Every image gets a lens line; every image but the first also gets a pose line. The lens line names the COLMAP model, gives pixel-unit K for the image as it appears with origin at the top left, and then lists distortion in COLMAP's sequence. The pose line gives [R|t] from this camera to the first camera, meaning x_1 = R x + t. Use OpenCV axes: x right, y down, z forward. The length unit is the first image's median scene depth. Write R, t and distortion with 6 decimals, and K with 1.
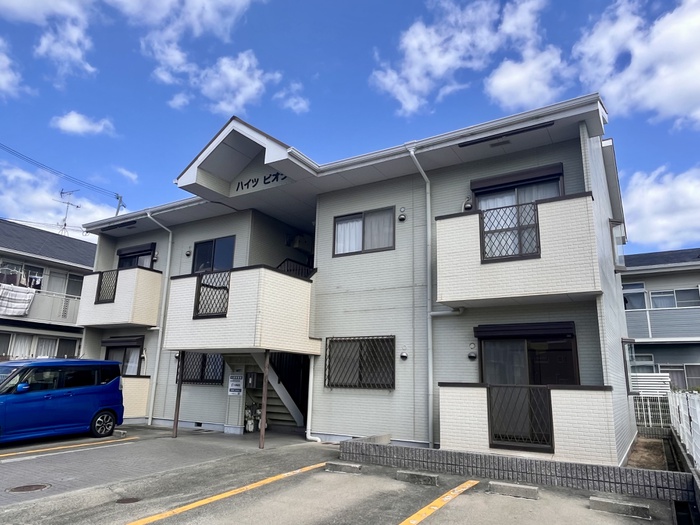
lens RADIAL K [[475.8, 0, 352.6], [0, 475.8, 262.1], [0, 0, 1]] dist [-0.022051, 0.010398]
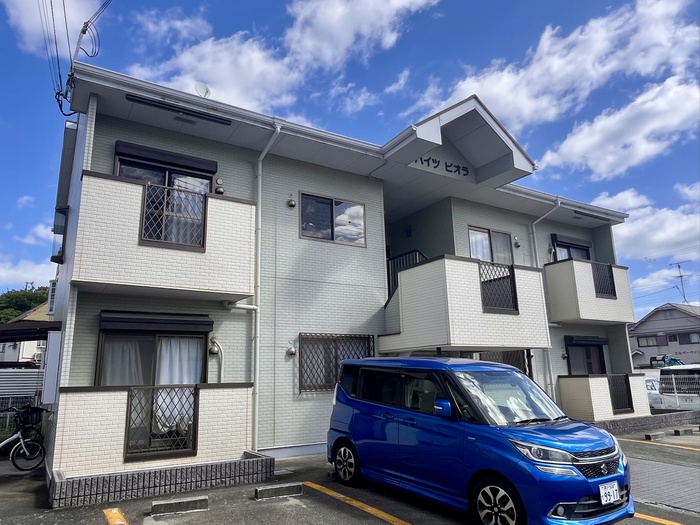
lens RADIAL K [[536.5, 0, 350.2], [0, 536.5, 262.0], [0, 0, 1]] dist [0.030241, 0.002859]
pose [[0.423940, 0.164306, 0.890662, -1.147583], [-0.185643, 0.978291, -0.092109, 0.140316], [-0.886460, -0.126297, 0.445239, 0.655071]]
